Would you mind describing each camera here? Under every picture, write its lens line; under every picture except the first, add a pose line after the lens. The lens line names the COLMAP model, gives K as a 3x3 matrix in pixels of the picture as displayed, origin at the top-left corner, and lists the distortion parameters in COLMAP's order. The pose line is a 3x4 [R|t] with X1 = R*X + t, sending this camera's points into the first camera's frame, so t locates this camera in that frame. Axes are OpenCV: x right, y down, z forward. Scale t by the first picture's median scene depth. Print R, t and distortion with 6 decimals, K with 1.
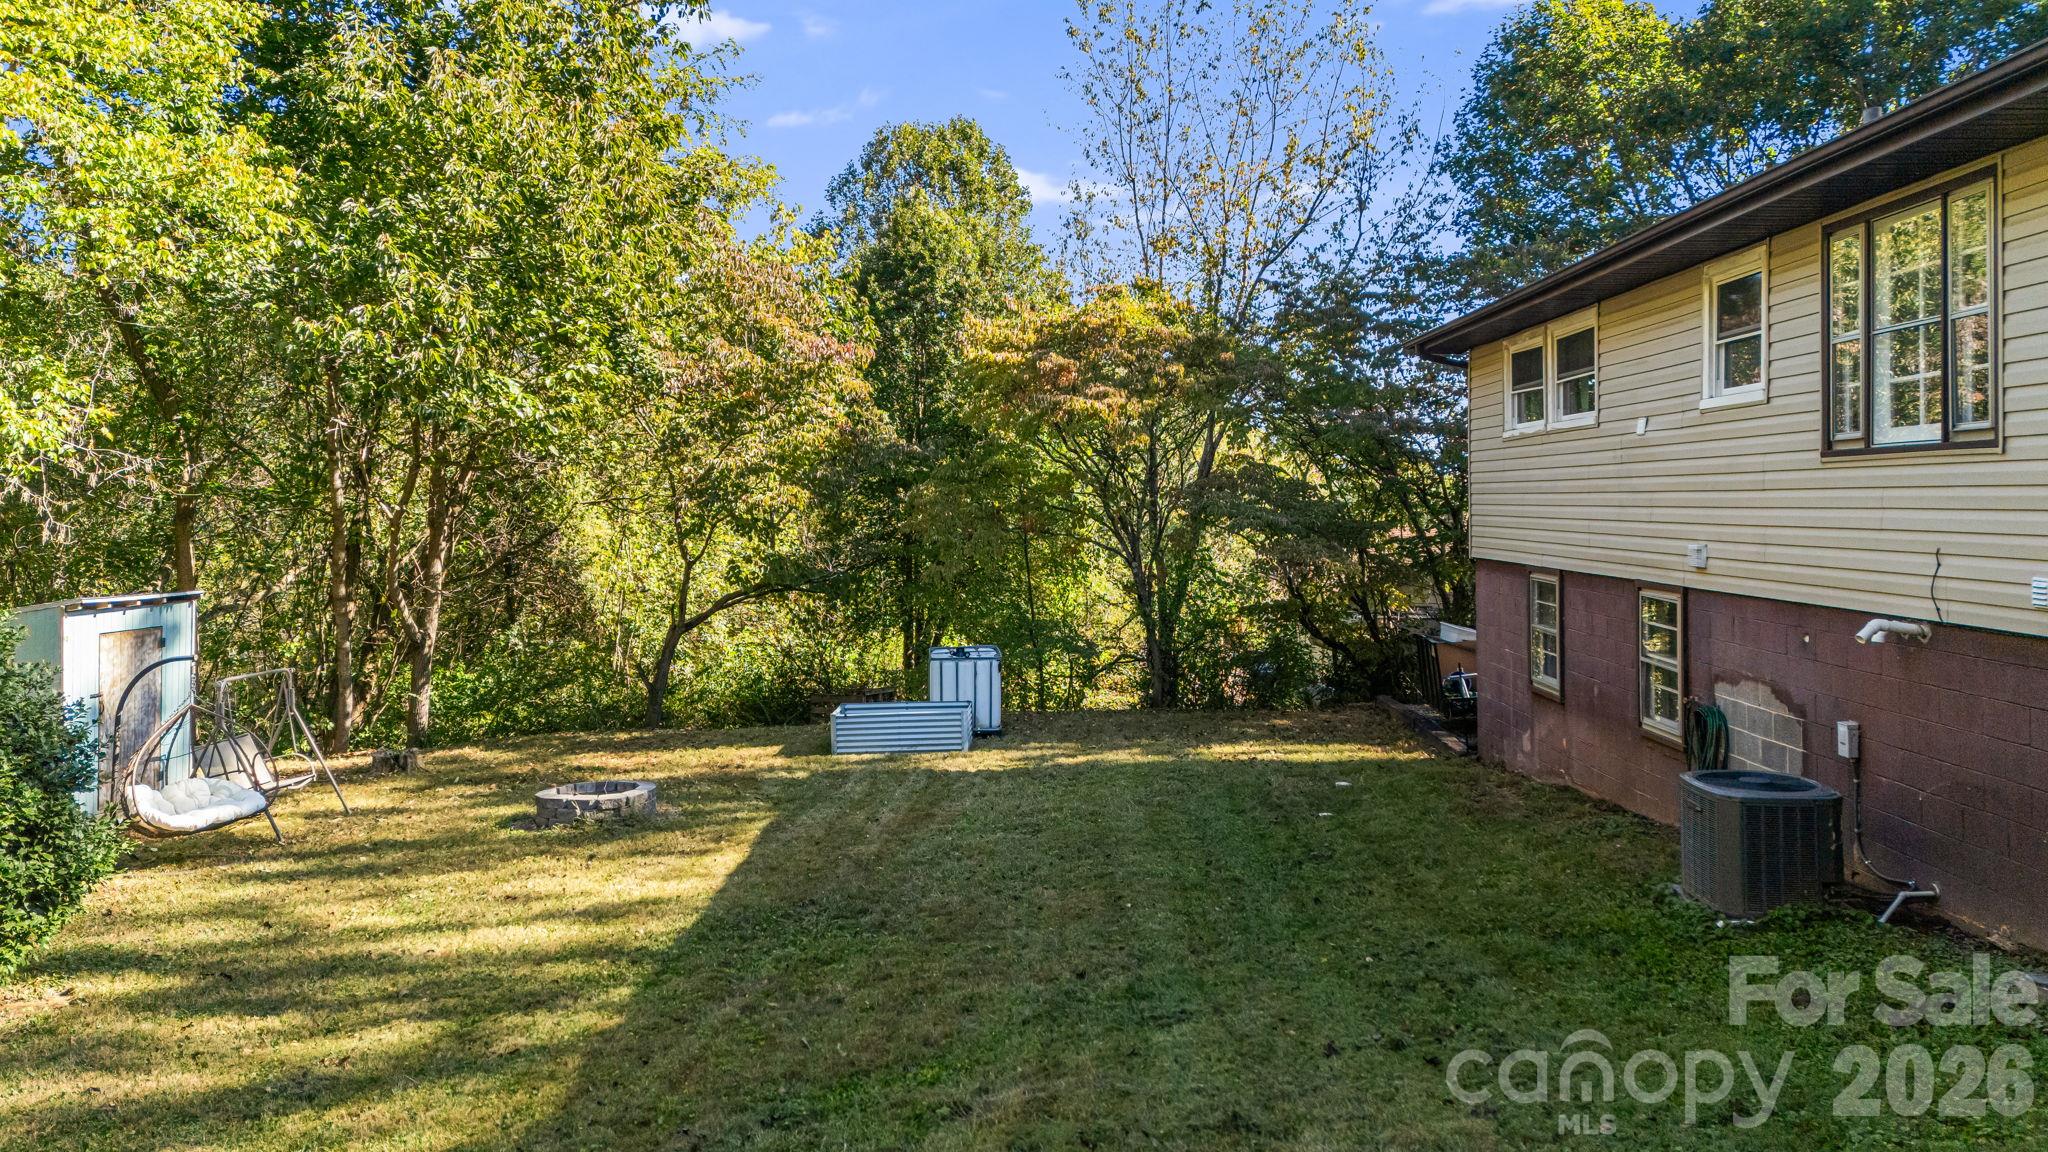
lens RADIAL K [[1554.5, 0, 1034.1], [0, 1554.5, 488.6], [0, 0, 1]] dist [0.070624, -0.004059]
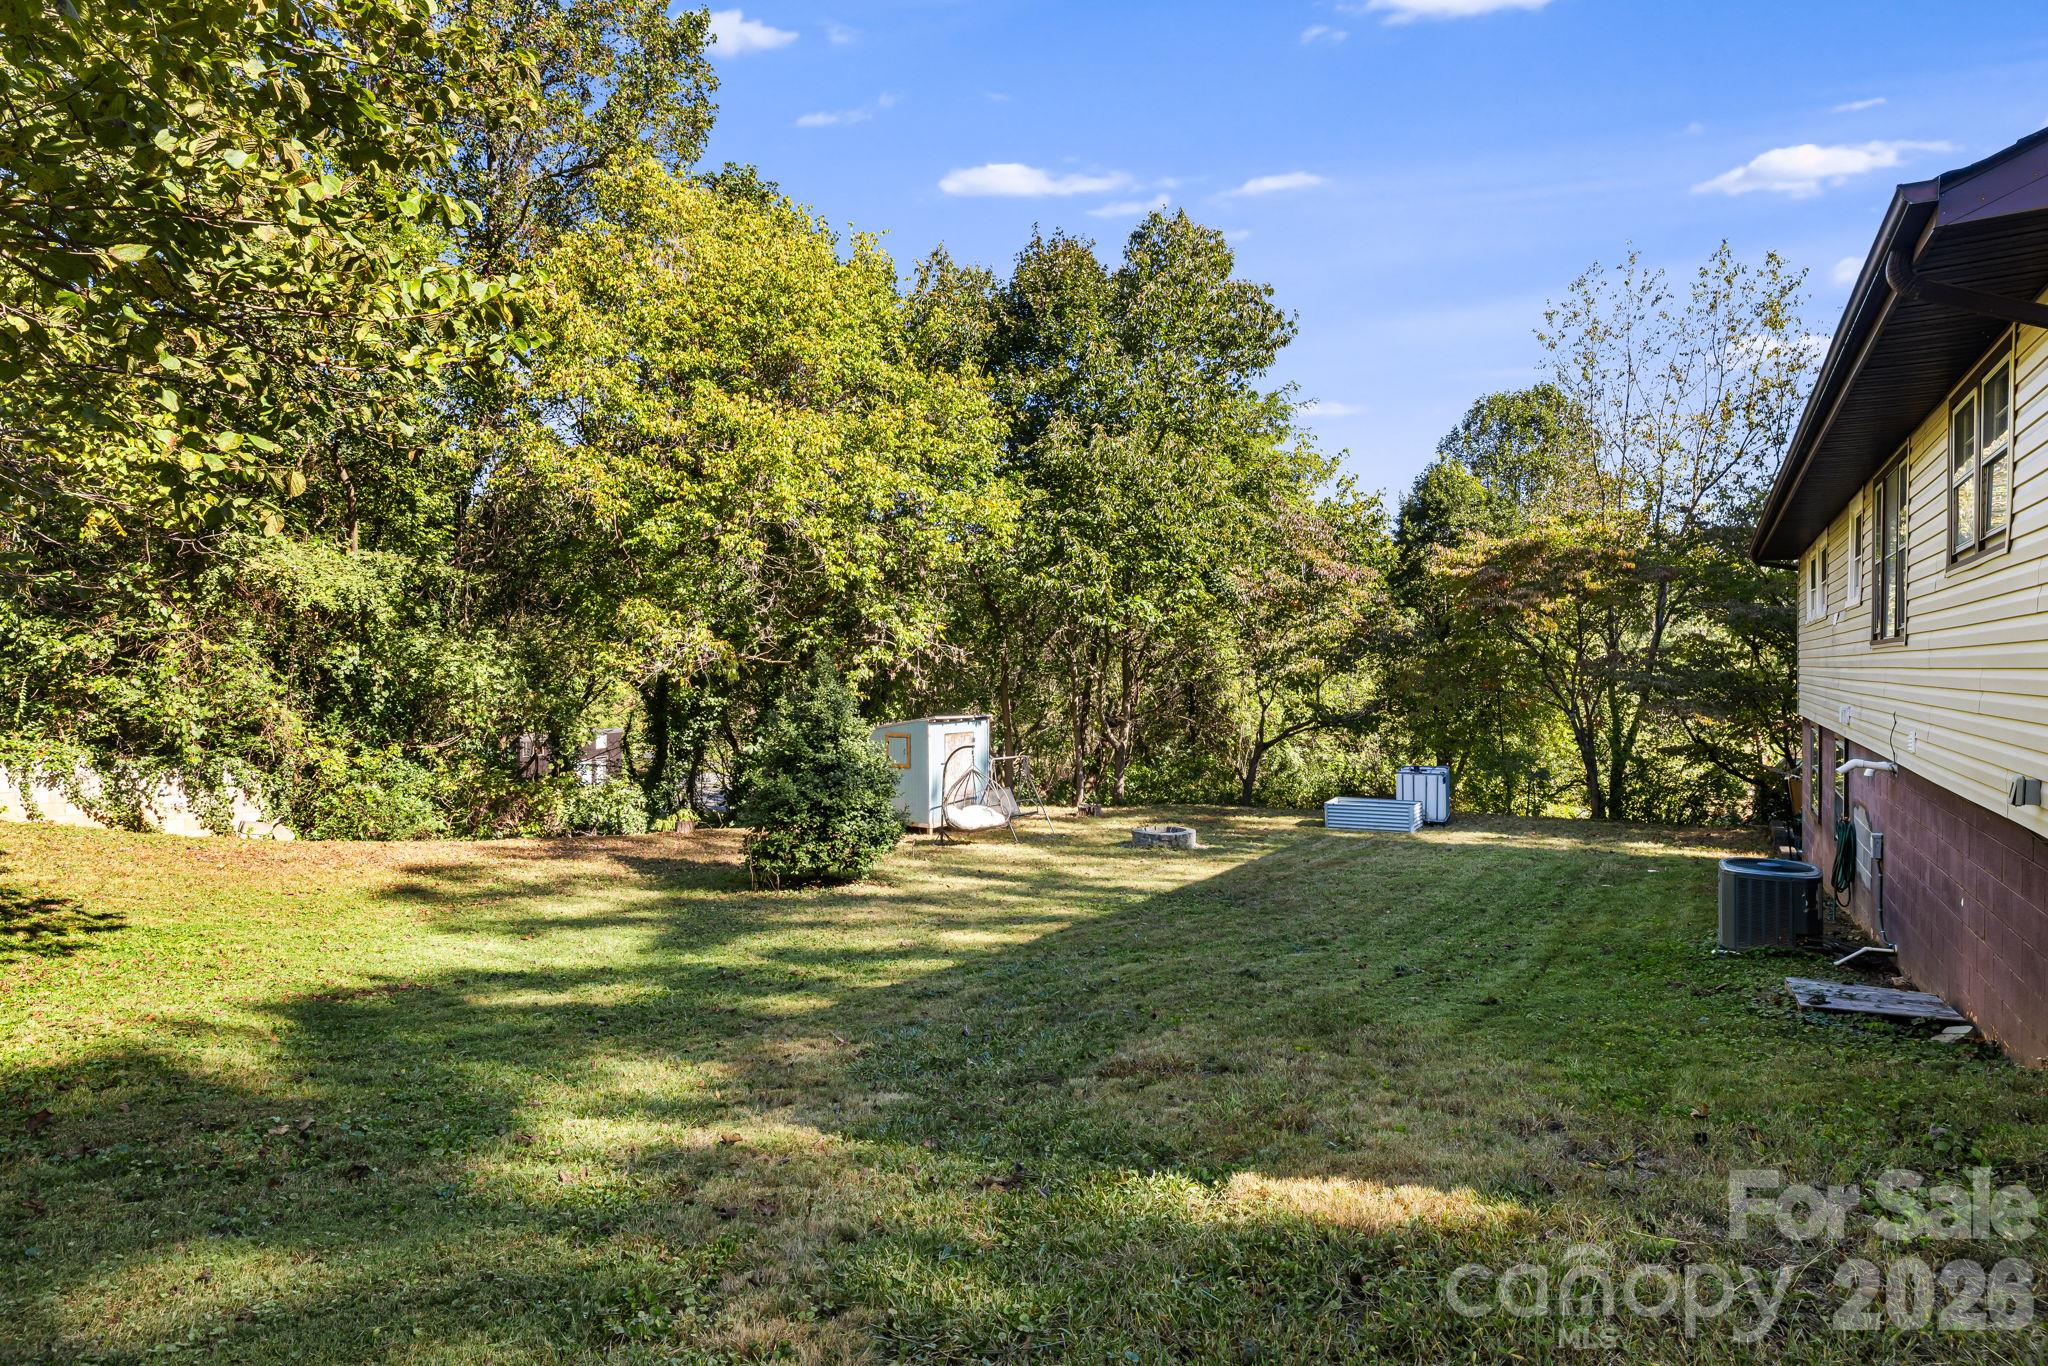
lens RADIAL K [[1079.2, 0, 1024.0], [0, 1079.2, 683.0], [0, 0, 1]] dist [-0.000128, 0.000013]
pose [[0.851982, 0.010081, -0.523474, 0.172941], [0.002823, 0.999712, 0.023846, -0.005572], [0.523563, -0.021794, 0.851708, -0.099562]]
